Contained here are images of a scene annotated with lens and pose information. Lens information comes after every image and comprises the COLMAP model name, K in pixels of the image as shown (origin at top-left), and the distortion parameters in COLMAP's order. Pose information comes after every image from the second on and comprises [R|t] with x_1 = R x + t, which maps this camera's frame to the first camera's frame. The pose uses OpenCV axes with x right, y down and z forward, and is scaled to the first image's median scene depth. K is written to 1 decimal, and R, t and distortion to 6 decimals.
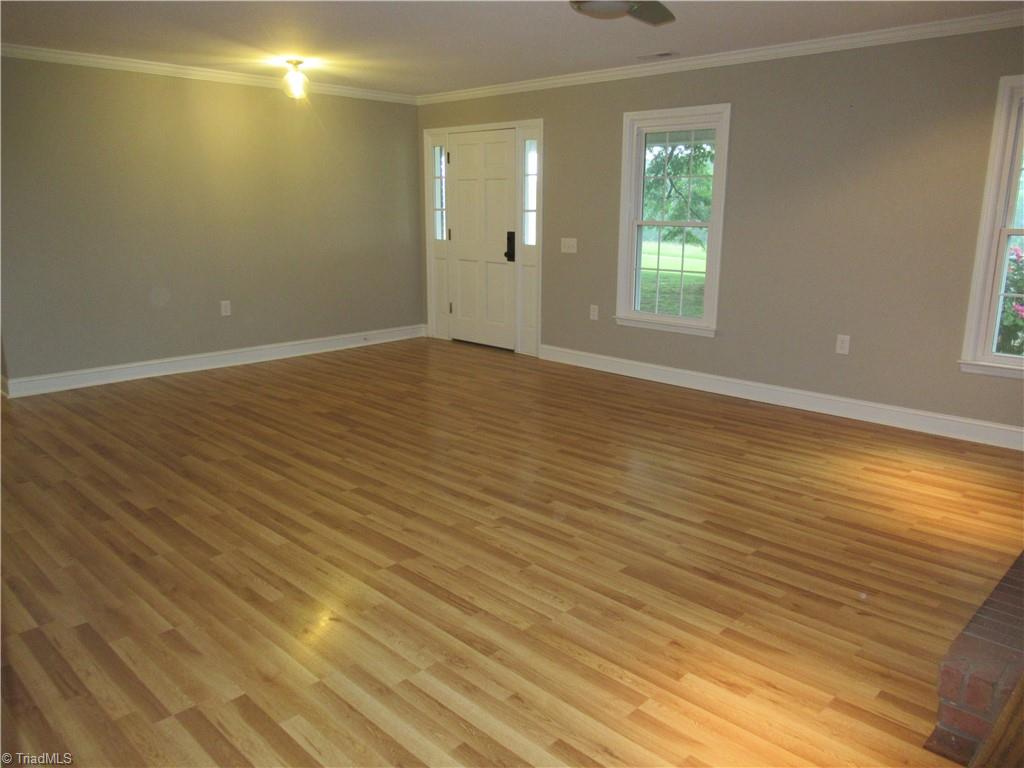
lens RADIAL K [[760.9, 0, 508.6], [0, 760.9, 384.0], [0, 0, 1]] dist [-0.002404, 0.003687]
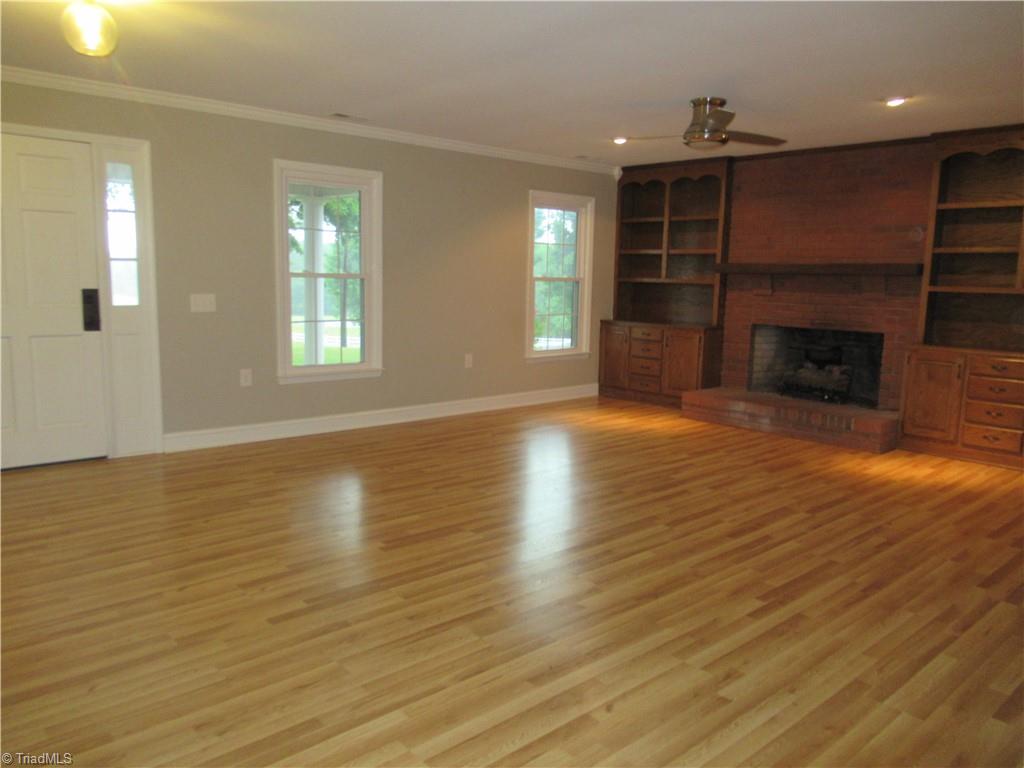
lens RADIAL K [[760.9, 0, 508.6], [0, 760.9, 384.0], [0, 0, 1]] dist [-0.002404, 0.003687]
pose [[0.062156, -0.150699, 0.986624, -1.288169], [0.203111, 0.969759, 0.135327, -0.255074], [-0.977181, 0.191983, 0.090885, 1.119005]]
